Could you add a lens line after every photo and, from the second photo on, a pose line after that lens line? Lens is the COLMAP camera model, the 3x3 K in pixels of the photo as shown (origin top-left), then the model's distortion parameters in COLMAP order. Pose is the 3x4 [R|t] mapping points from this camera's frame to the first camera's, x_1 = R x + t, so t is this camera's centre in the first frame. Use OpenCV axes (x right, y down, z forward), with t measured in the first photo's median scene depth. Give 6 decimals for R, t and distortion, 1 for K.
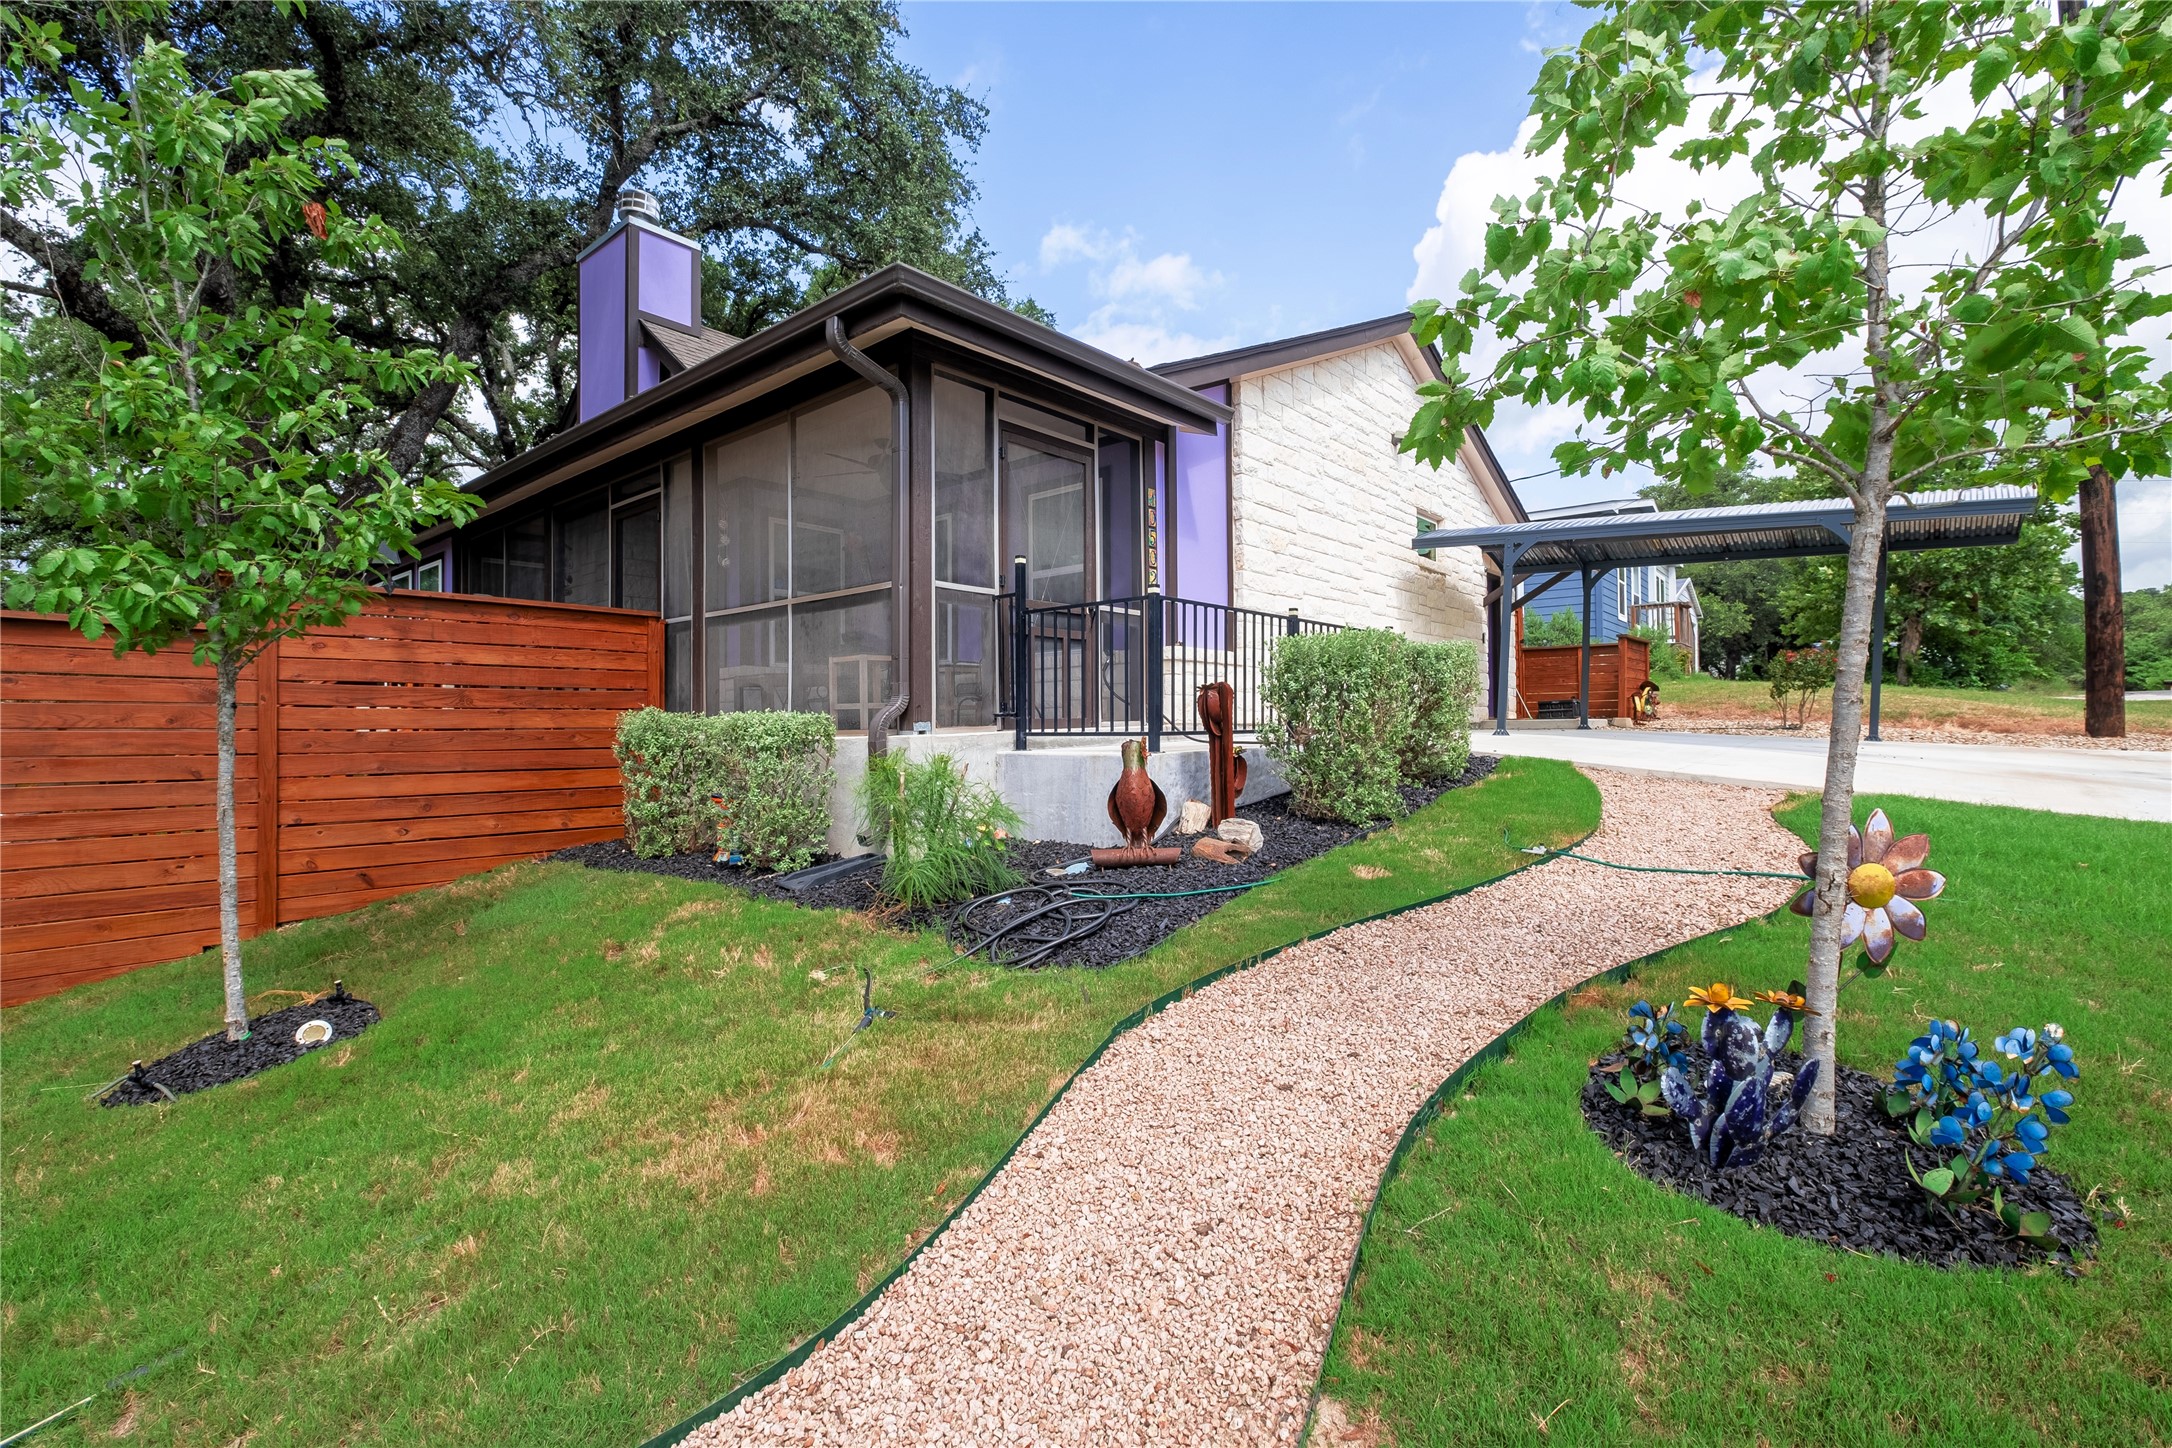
lens RADIAL K [[946.1, 0, 1085.0], [0, 946.1, 708.0], [0, 0, 1]] dist [0.000698, -0.000166]
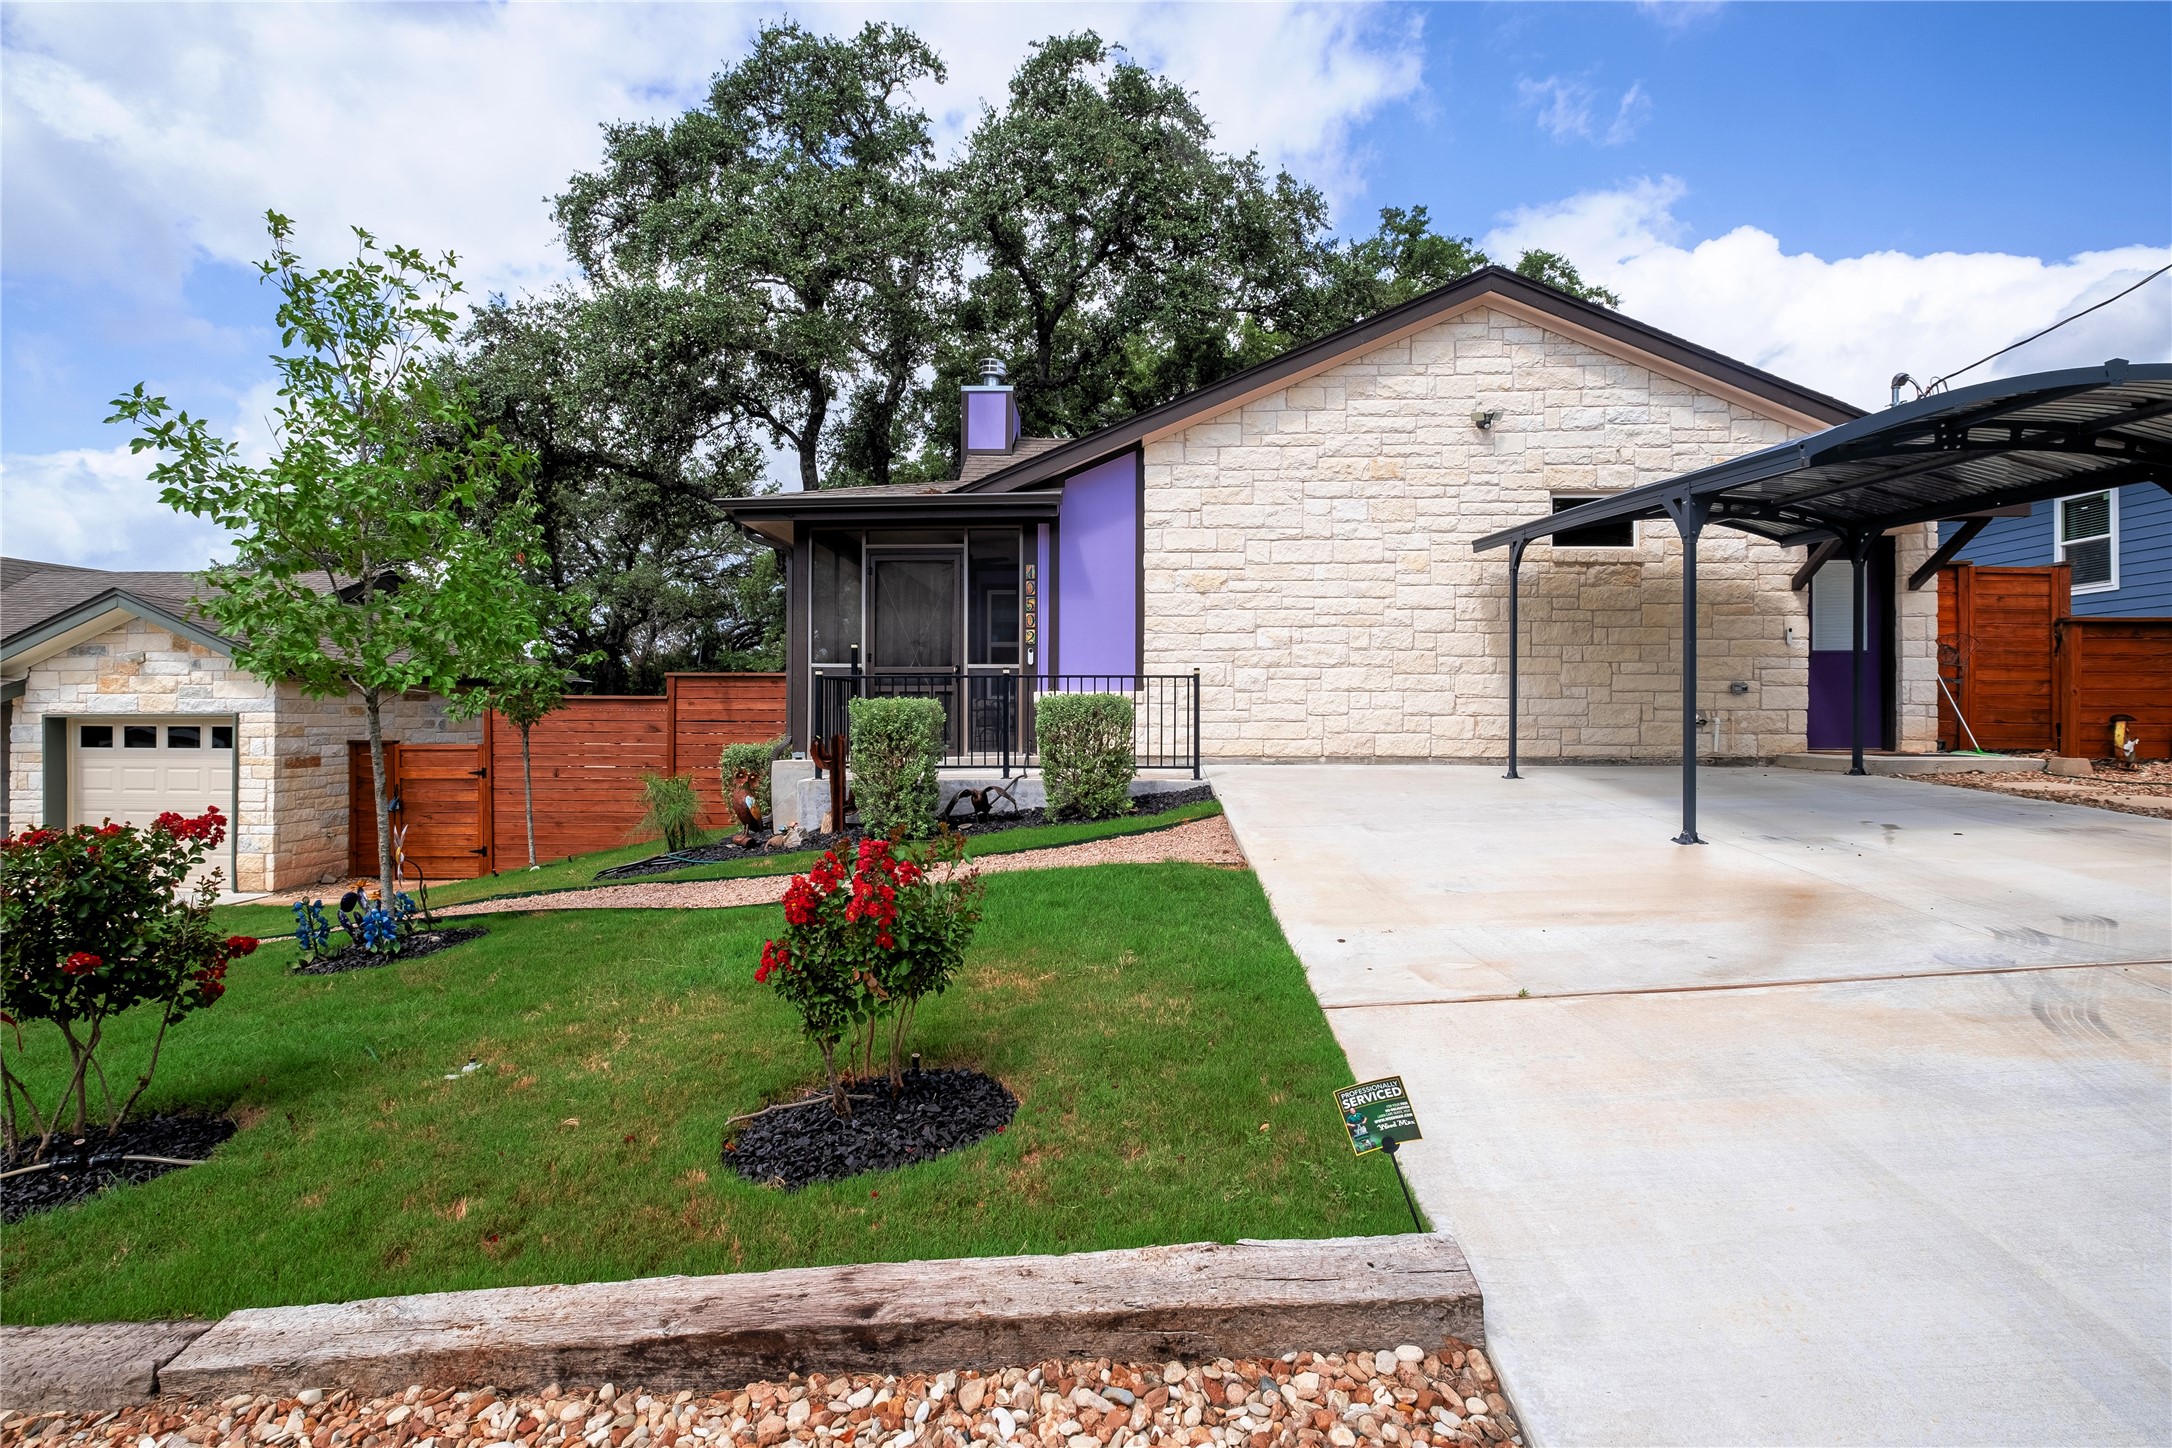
lens RADIAL K [[946.1, 0, 1085.0], [0, 946.1, 708.0], [0, 0, 1]] dist [0.000698, -0.000166]
pose [[0.612186, 0.004221, -0.790703, 1.008712], [0.007032, 0.999917, 0.010782, -0.050621], [0.790683, -0.012161, 0.612105, 0.262577]]
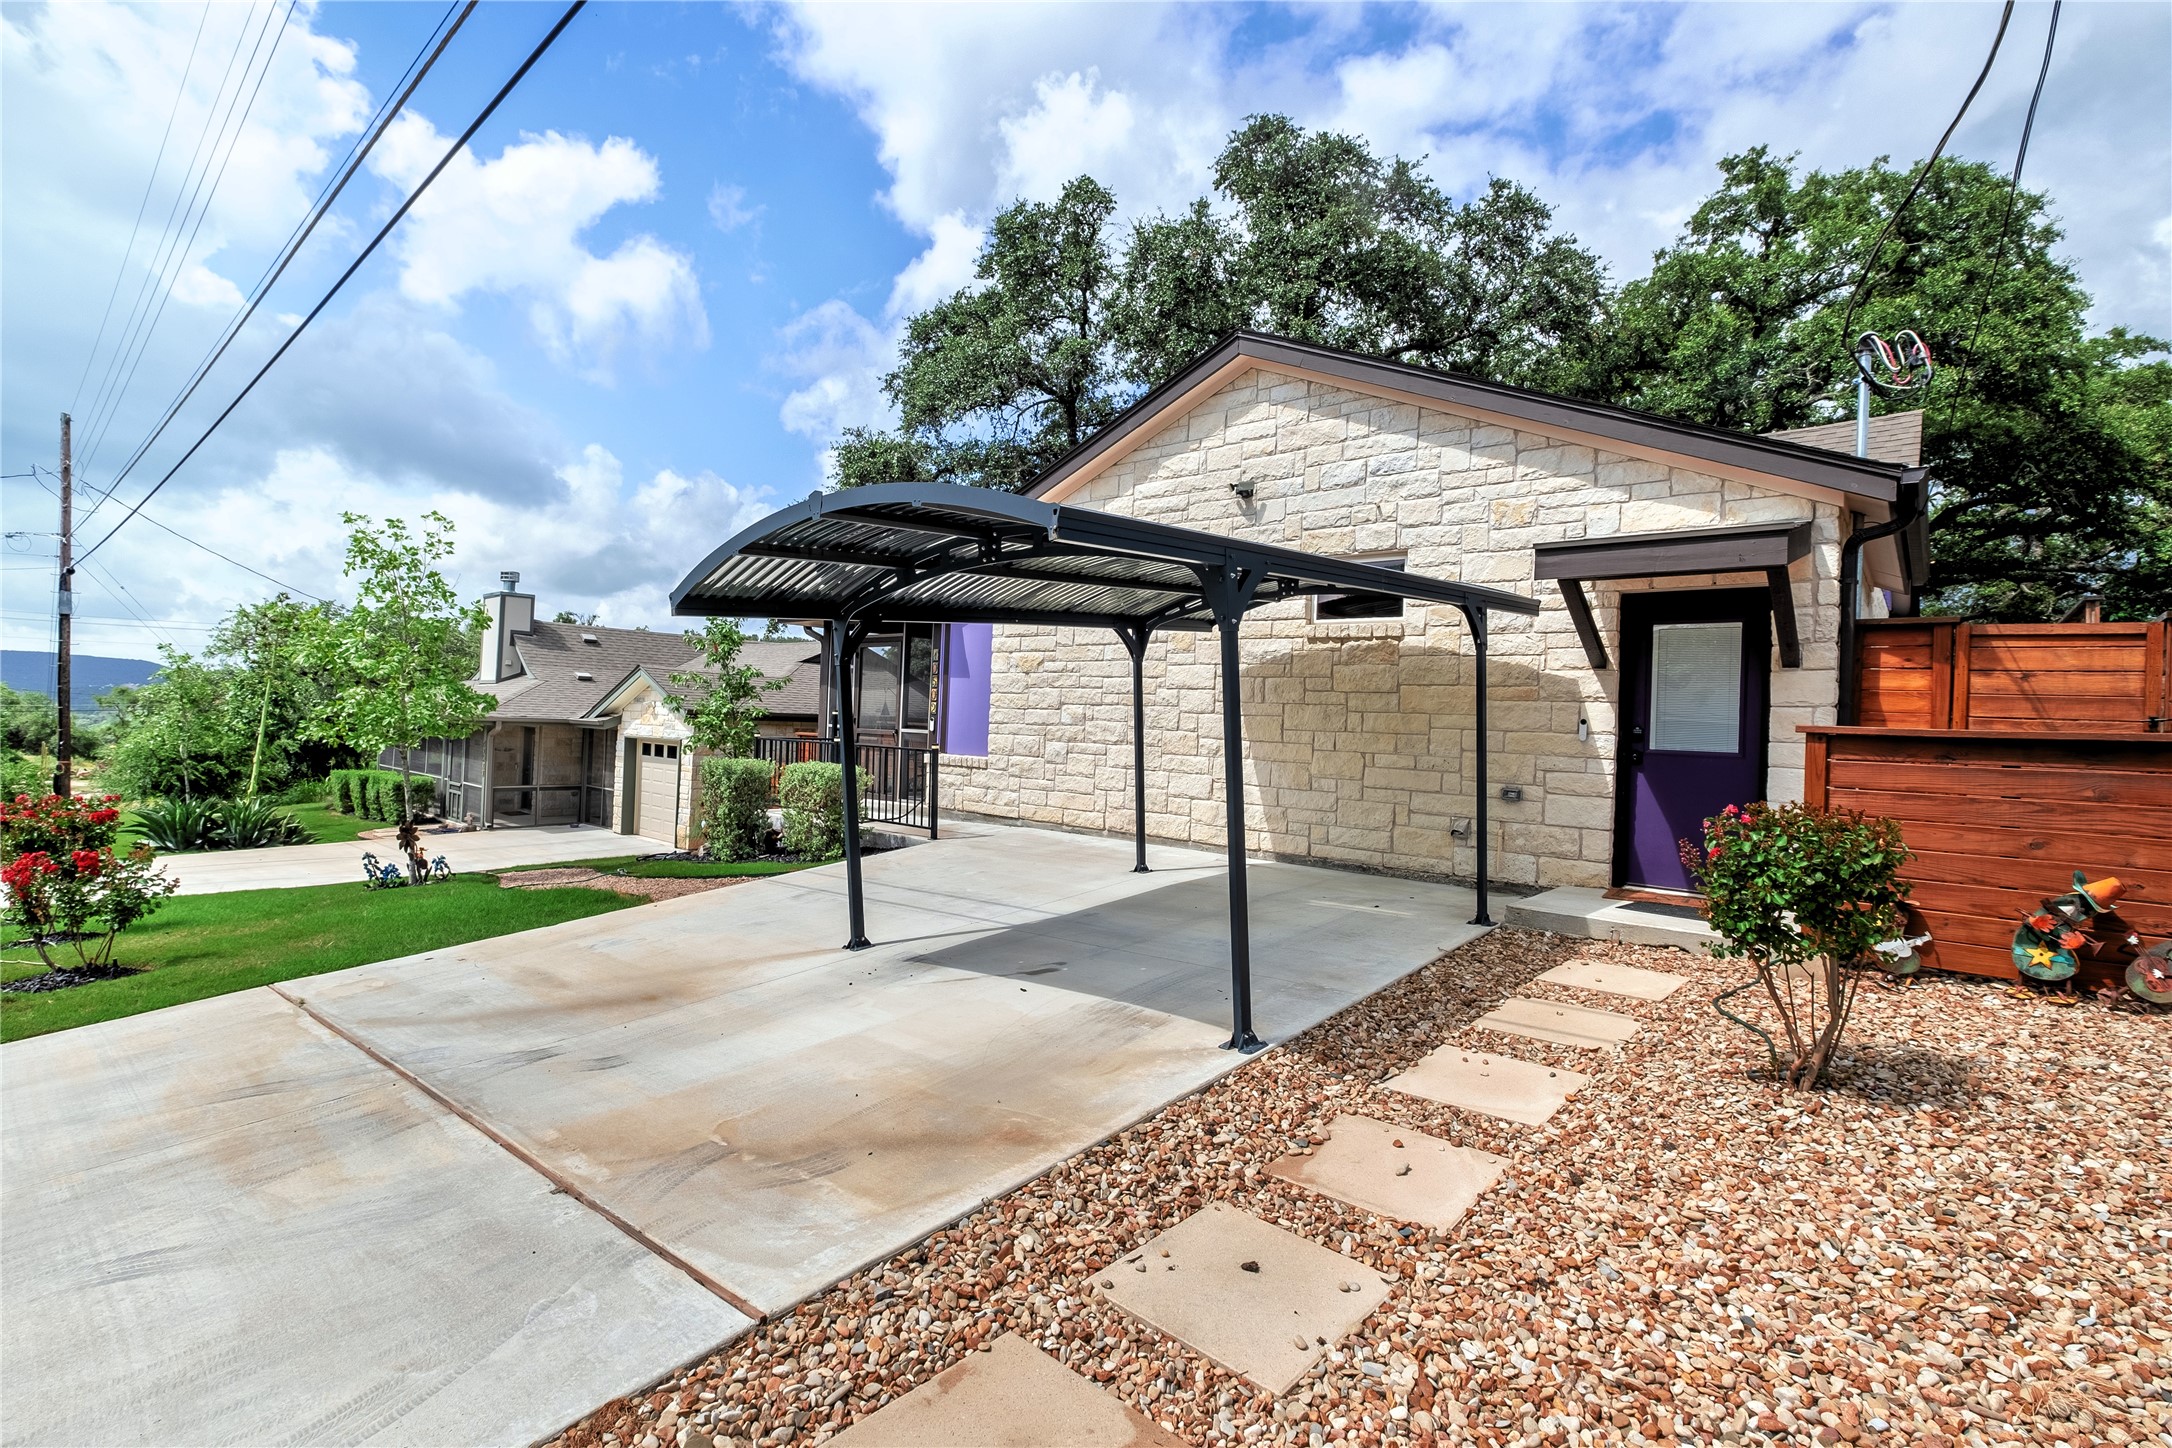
lens RADIAL K [[946.1, 0, 1085.0], [0, 946.1, 708.0], [0, 0, 1]] dist [0.000698, -0.000166]
pose [[0.000877, -0.008116, -0.999967, 1.454894], [-0.021495, 0.999736, -0.008133, -0.118116], [0.999769, 0.021501, 0.000703, 1.132246]]
